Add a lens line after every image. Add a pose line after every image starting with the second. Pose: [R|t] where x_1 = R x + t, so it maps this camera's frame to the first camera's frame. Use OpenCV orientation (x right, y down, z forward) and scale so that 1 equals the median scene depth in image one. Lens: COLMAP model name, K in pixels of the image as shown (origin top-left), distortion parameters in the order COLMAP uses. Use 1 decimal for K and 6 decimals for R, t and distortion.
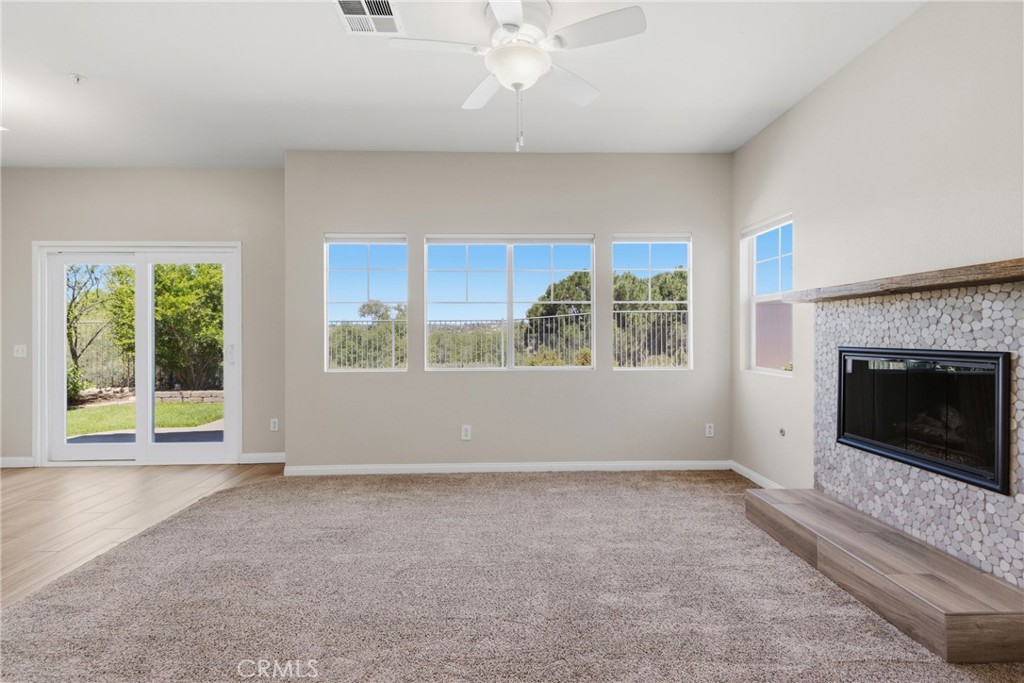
lens RADIAL K [[470.4, 0, 509.3], [0, 470.4, 334.1], [0, 0, 1]] dist [0.001995, -0.000582]
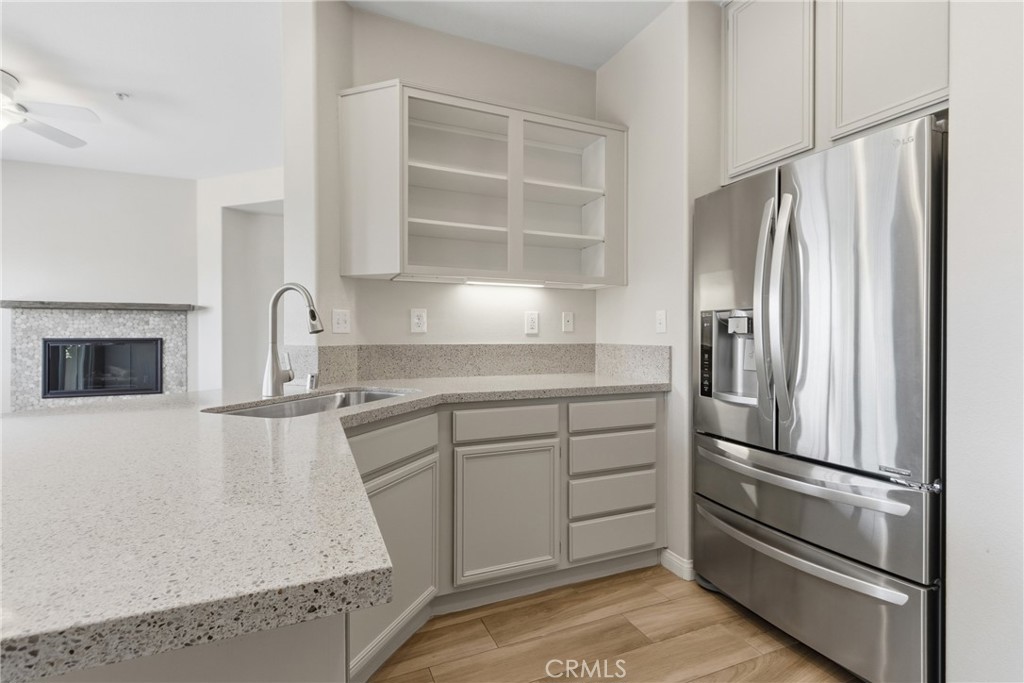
lens RADIAL K [[477.8, 0, 512.2], [0, 477.8, 338.3], [0, 0, 1]] dist [0.003057, -0.000263]
pose [[-0.368489, -0.005642, 0.929615, -1.284867], [-0.001272, 0.999984, 0.005565, 0.014651], [-0.929631, 0.000868, -0.368490, 0.112612]]
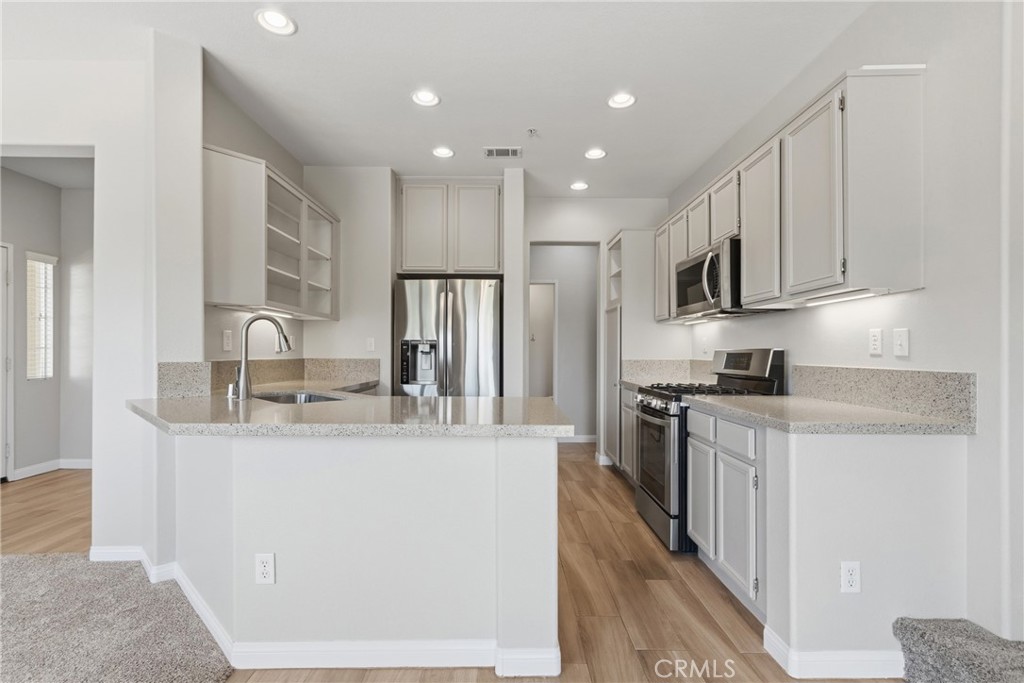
lens RADIAL K [[473.7, 0, 515.2], [0, 473.7, 350.7], [0, 0, 1]] dist [-0.000264, -0.000466]
pose [[-0.999893, 0.000376, 0.014628, -1.070672], [0.000316, 0.999992, -0.004051, 0.013855], [-0.014630, -0.004046, -0.999885, 0.940279]]
